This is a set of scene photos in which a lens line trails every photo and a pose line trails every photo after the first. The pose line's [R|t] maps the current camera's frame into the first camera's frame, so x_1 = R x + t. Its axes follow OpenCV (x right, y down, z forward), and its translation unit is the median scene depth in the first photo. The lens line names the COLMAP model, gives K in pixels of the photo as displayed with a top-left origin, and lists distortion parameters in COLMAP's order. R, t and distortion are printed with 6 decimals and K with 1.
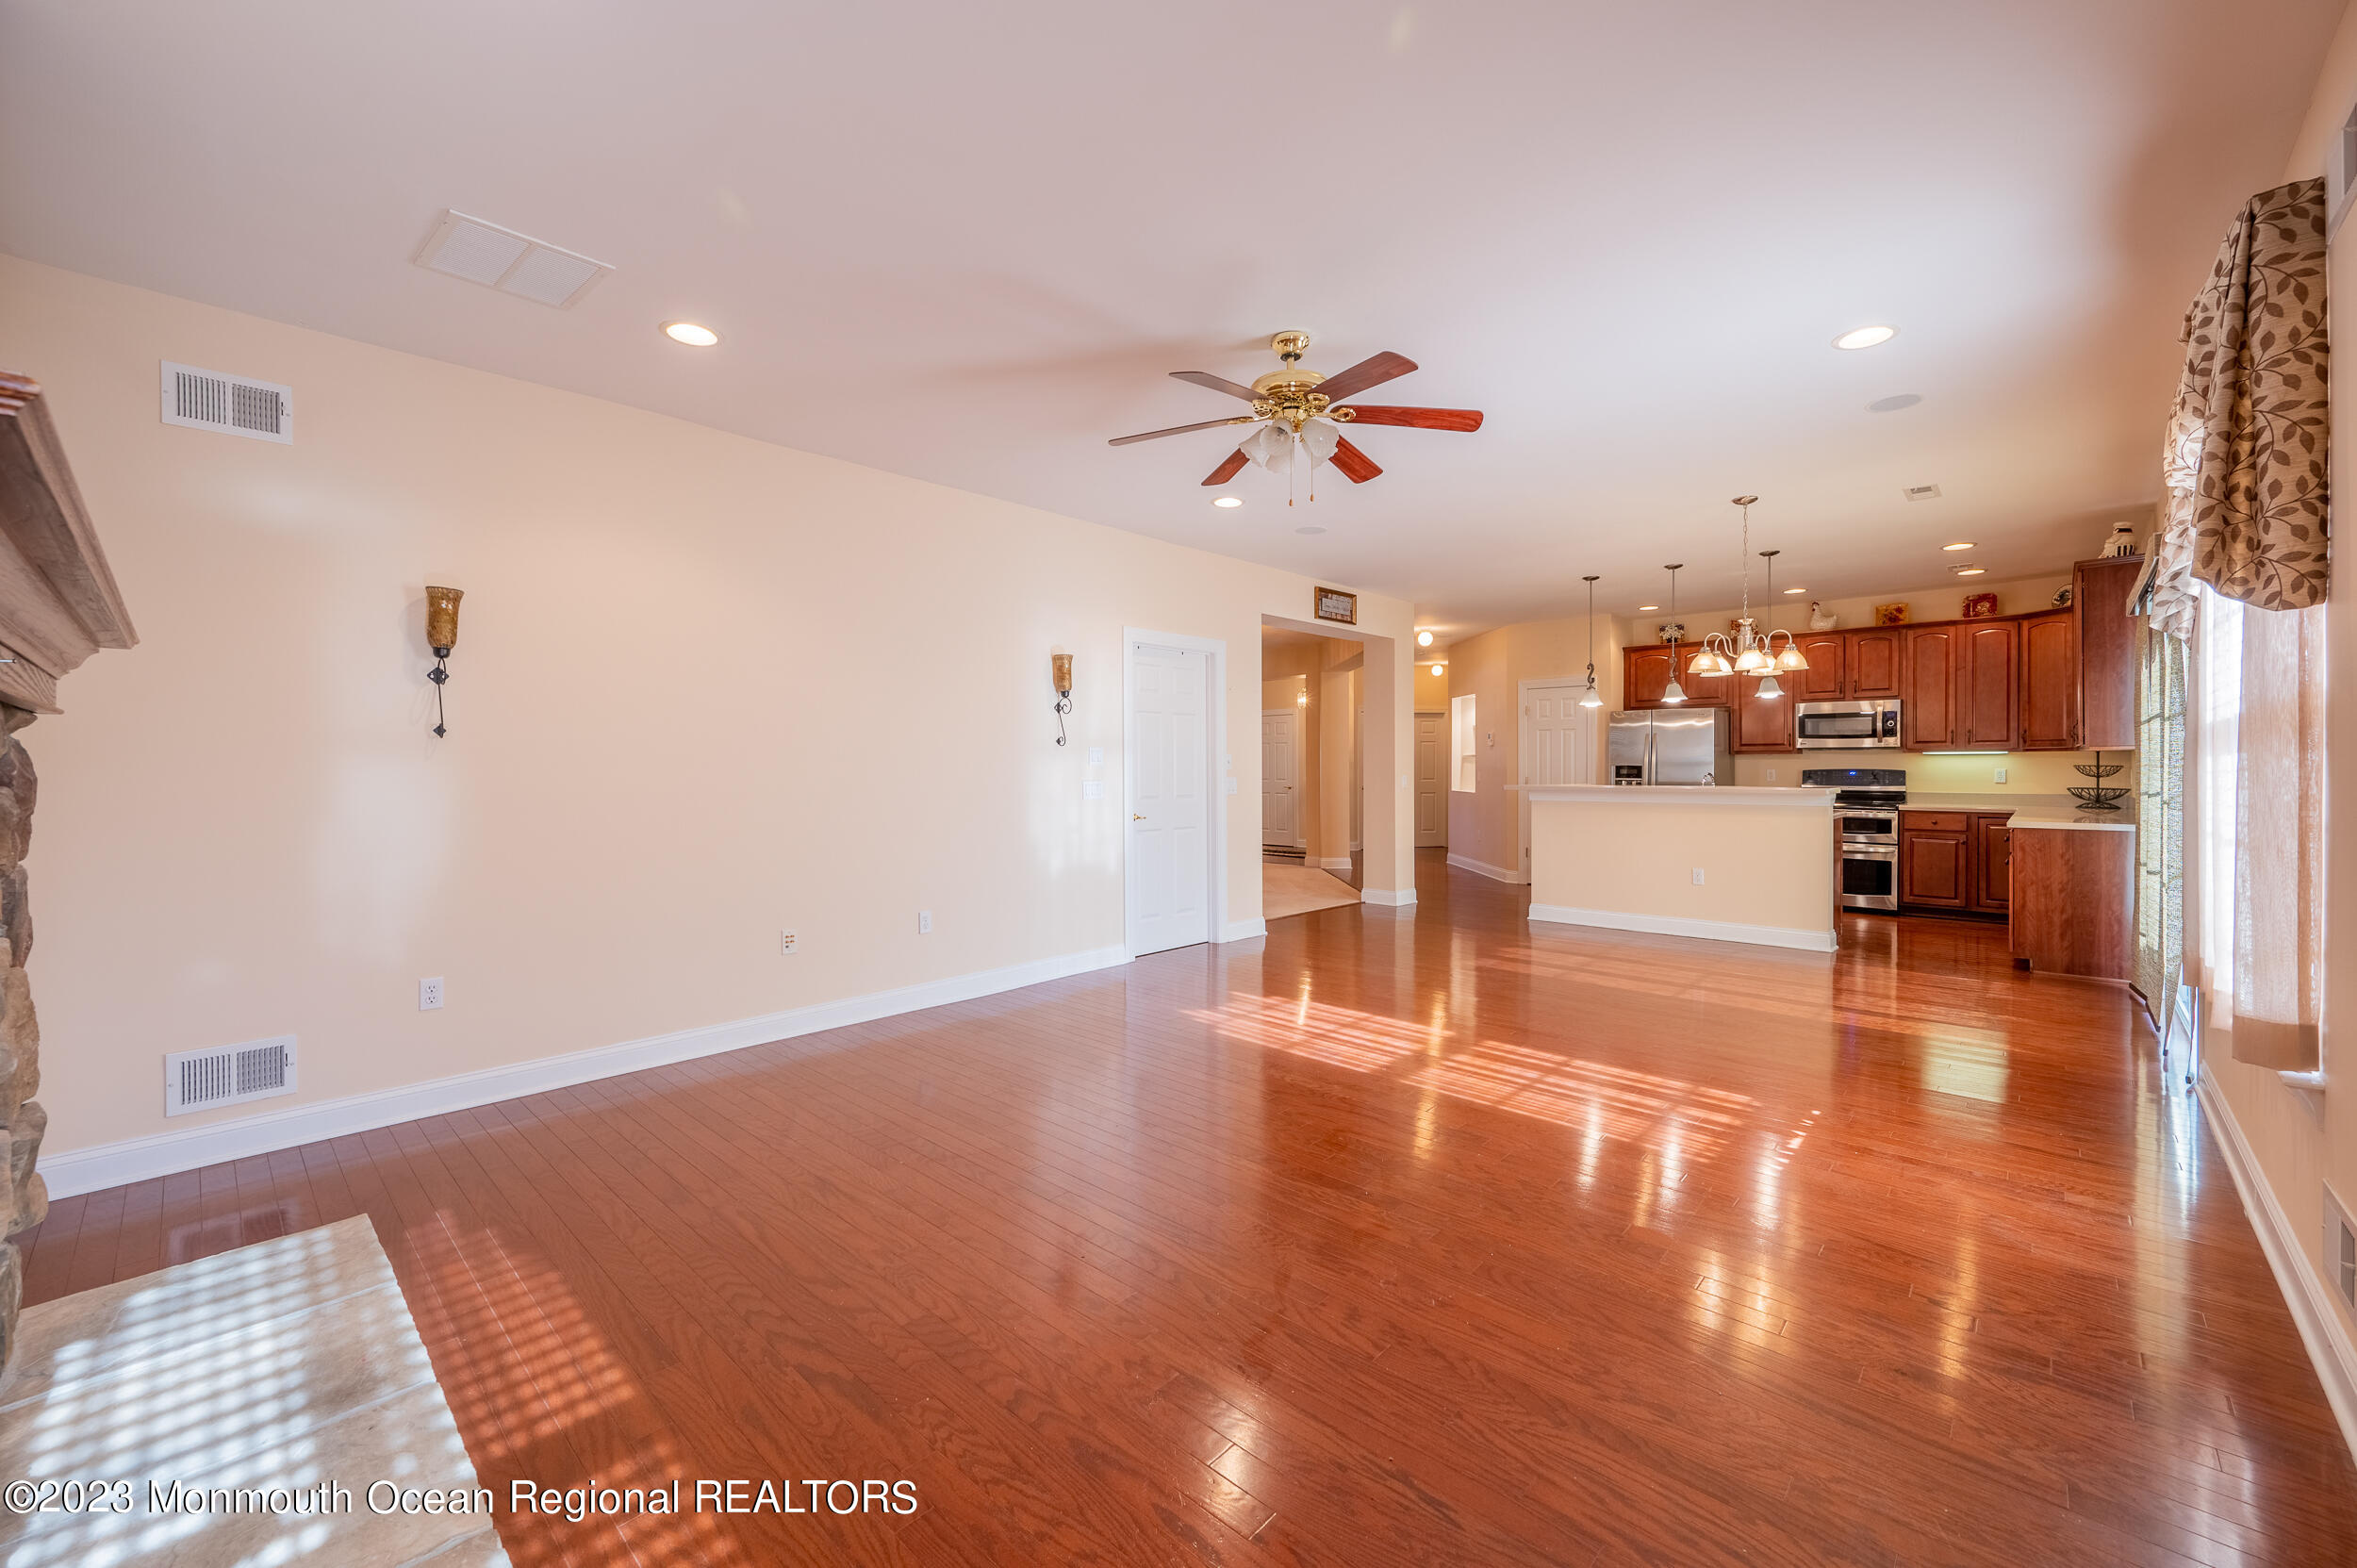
lens RADIAL K [[932.3, 0, 1184.5], [0, 932.3, 769.9], [0, 0, 1]] dist [-0.000758, 0.000082]
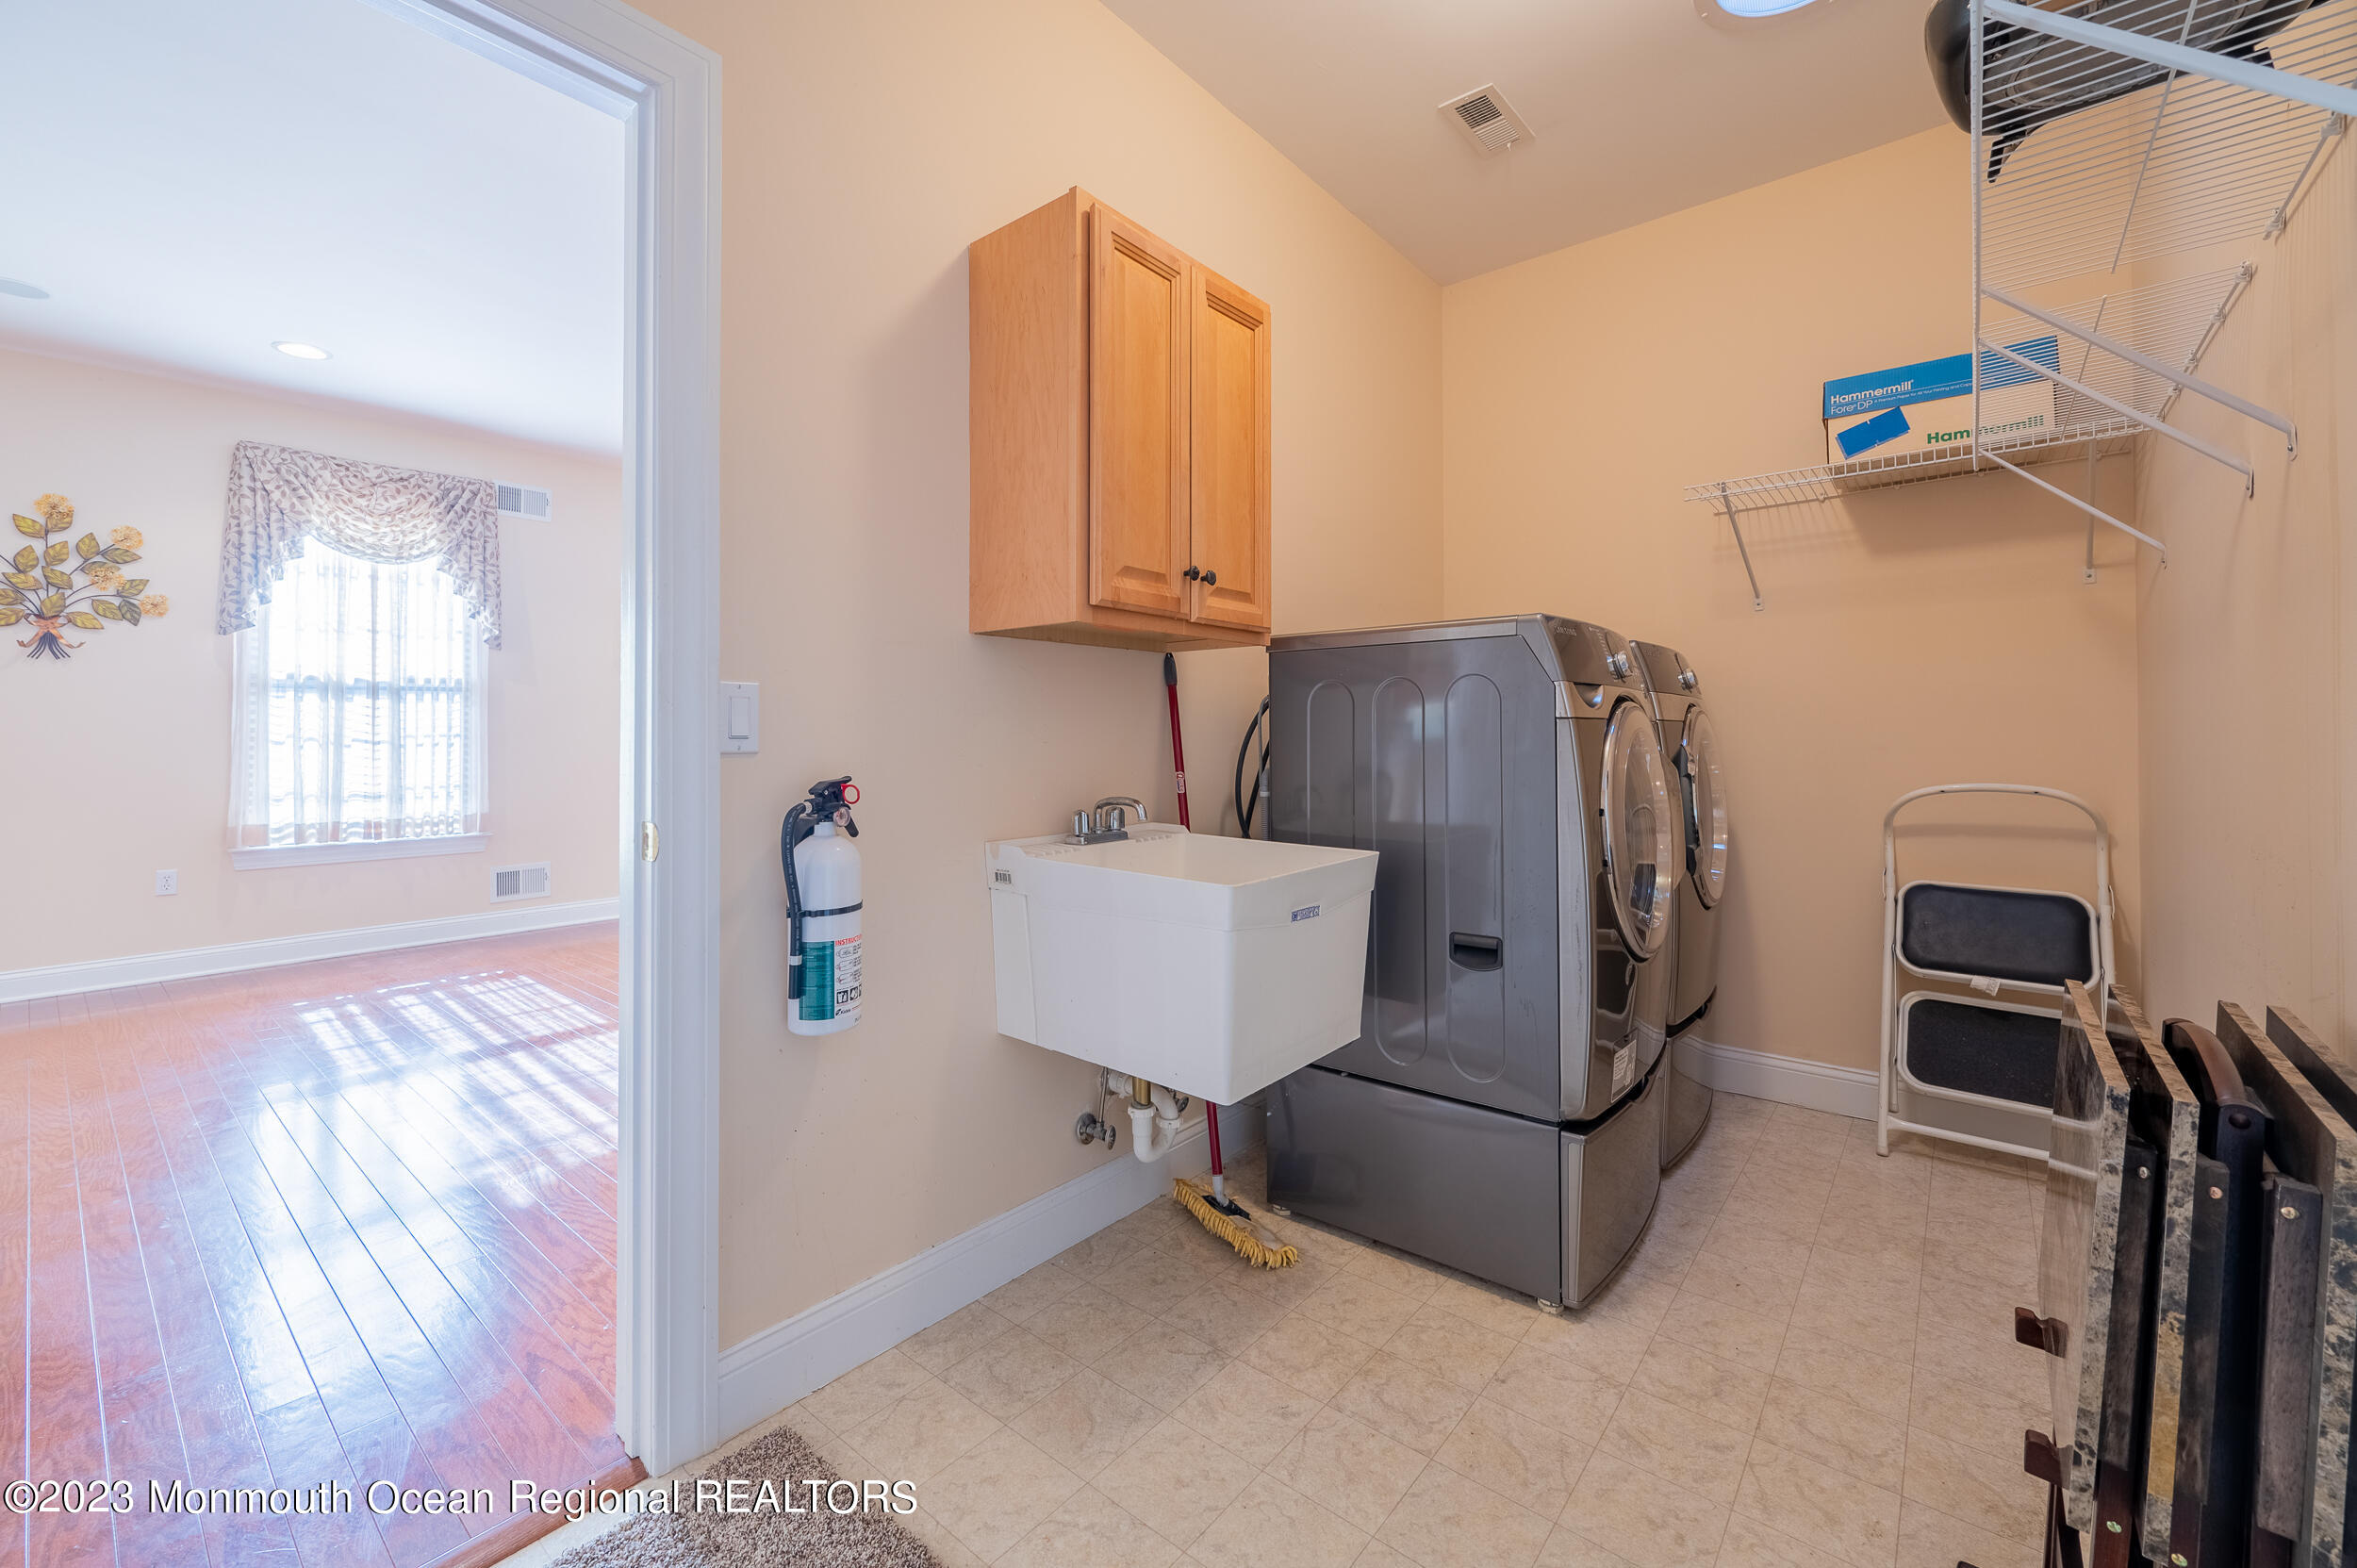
lens RADIAL K [[947.8, 0, 1167.9], [0, 947.8, 714.0], [0, 0, 1]] dist [-0.001802, -0.000200]
pose [[-0.999180, 0.006843, -0.039895, -0.158685], [0.007606, 0.999790, -0.019019, 0.019421], [0.039756, -0.019307, -0.999023, 1.021844]]
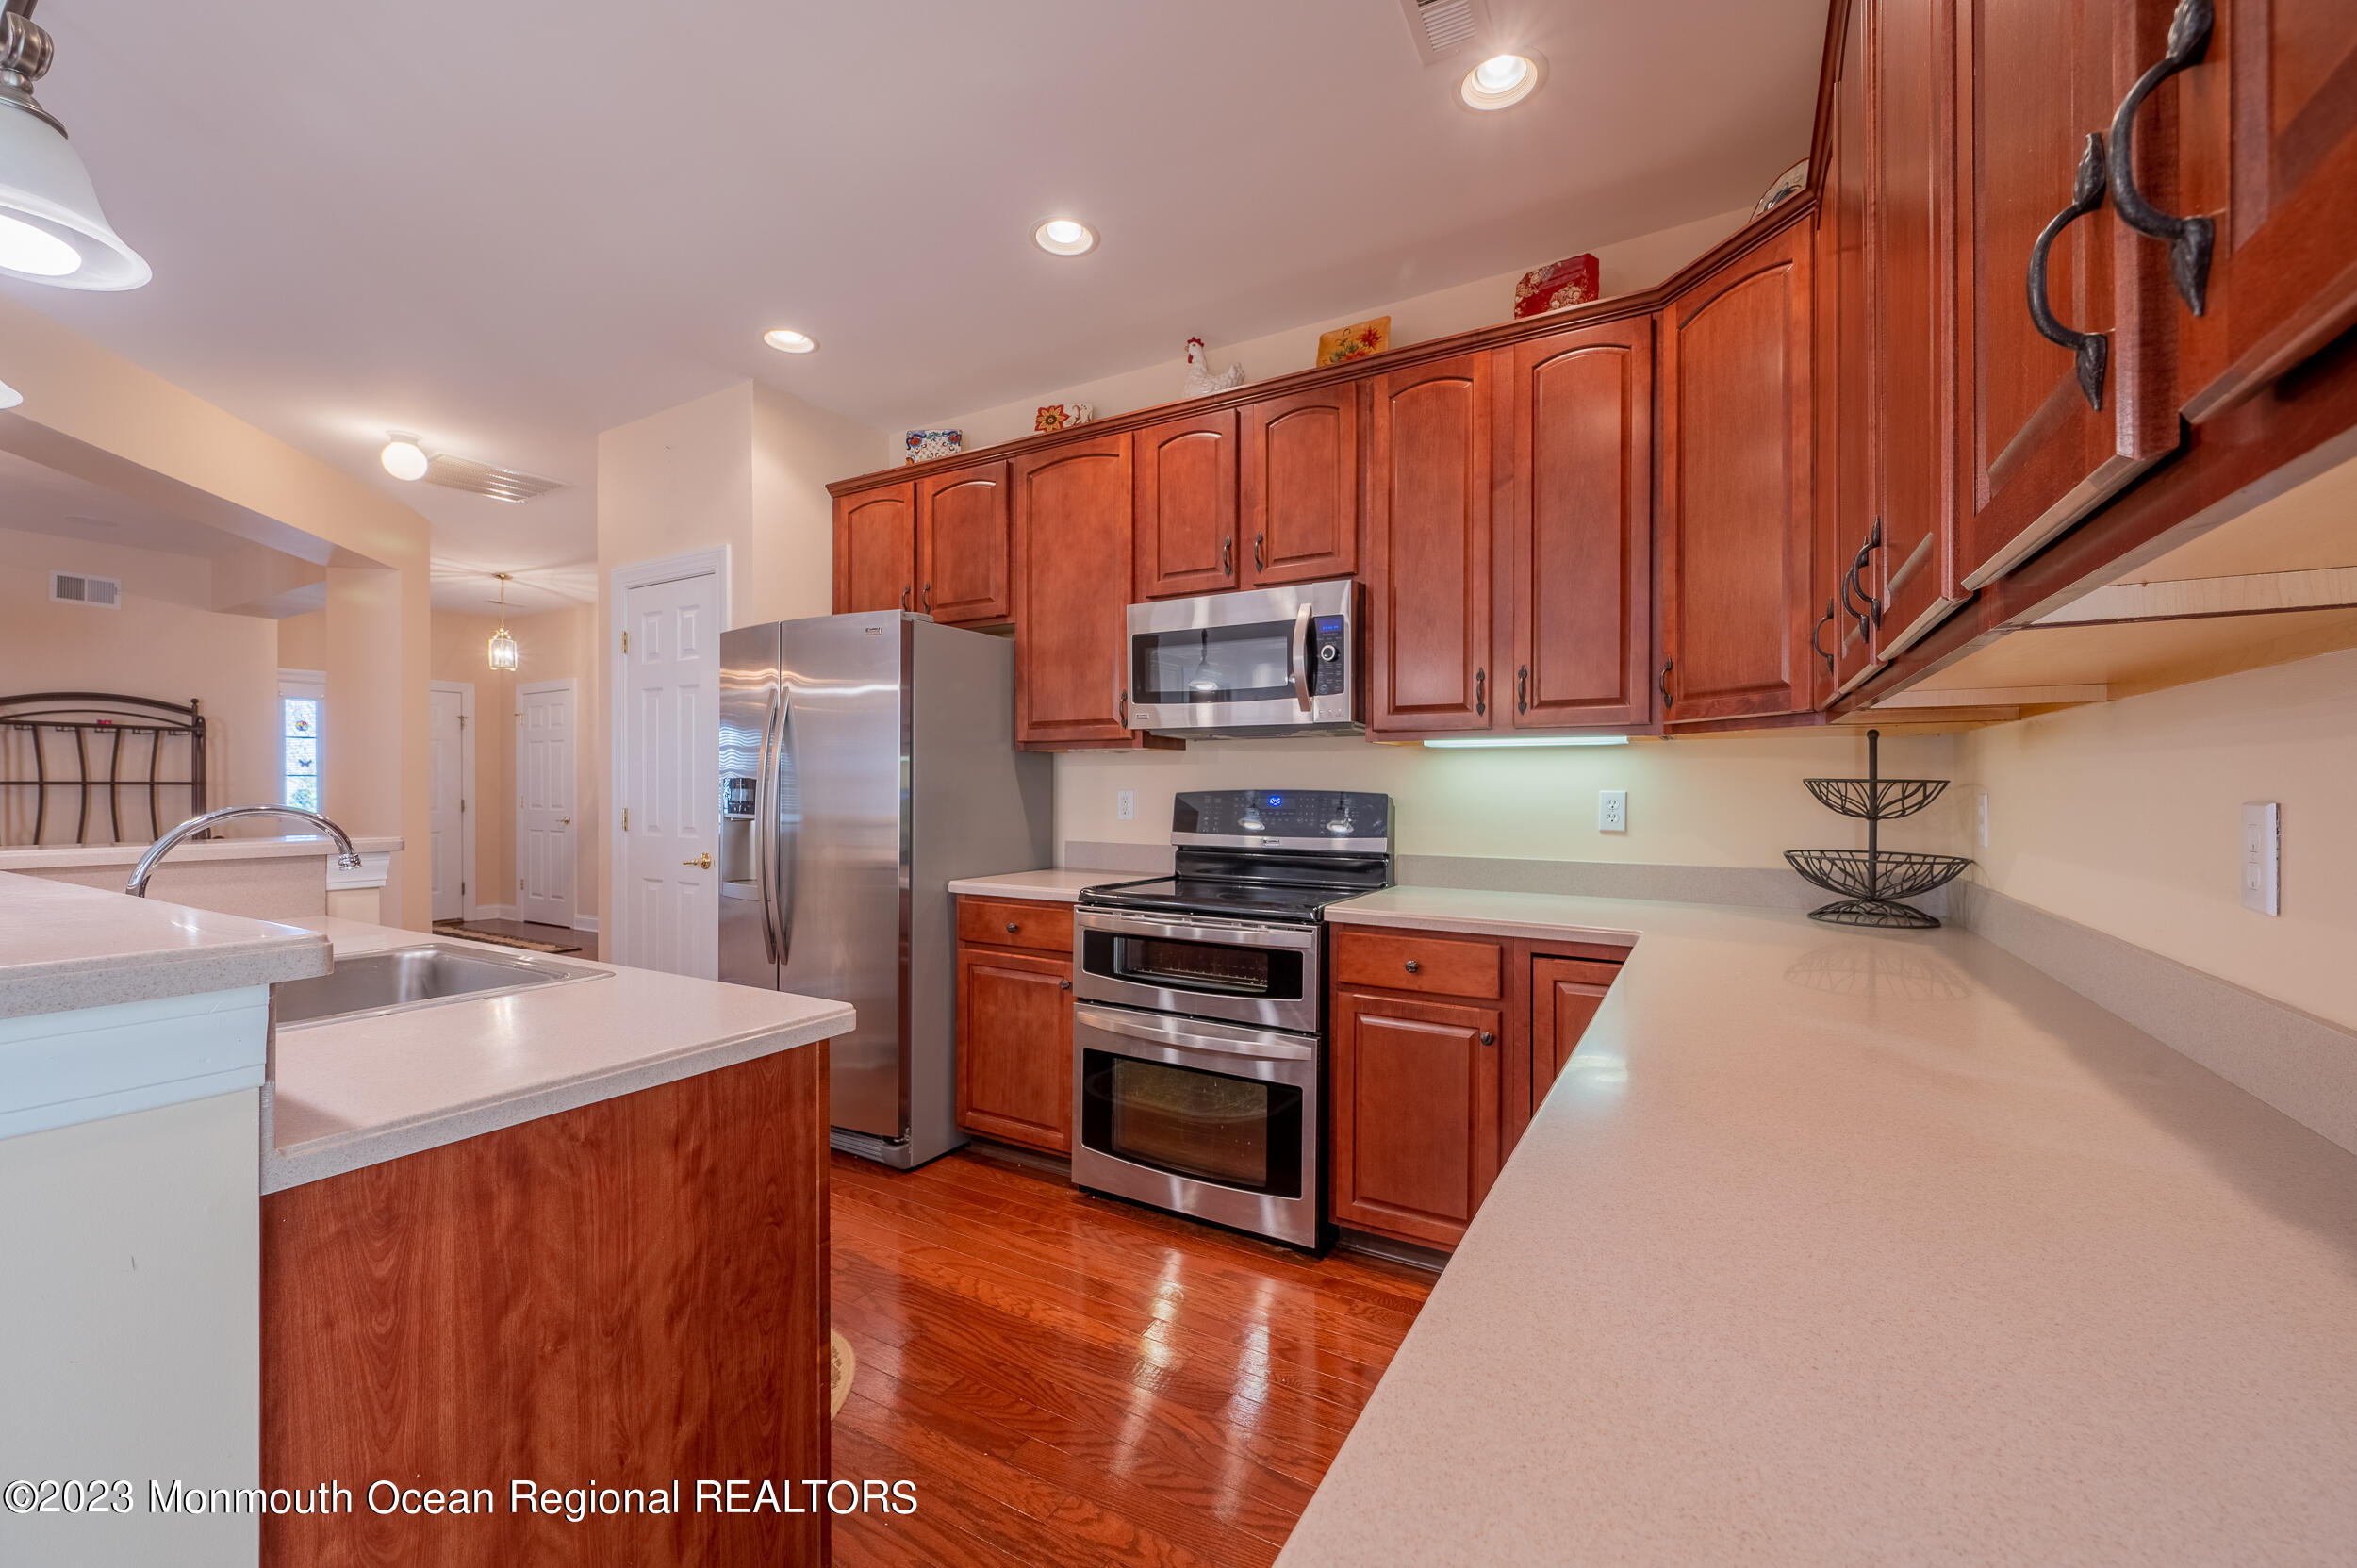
lens RADIAL K [[934.7, 0, 1178.5], [0, 934.7, 784.0], [0, 0, 1]] dist [0.000786, 0.000118]
pose [[0.976020, 0.003132, 0.217656, 0.694013], [-0.001992, 0.999983, -0.005456, -0.001089], [-0.217670, 0.004892, 0.976010, 0.752503]]
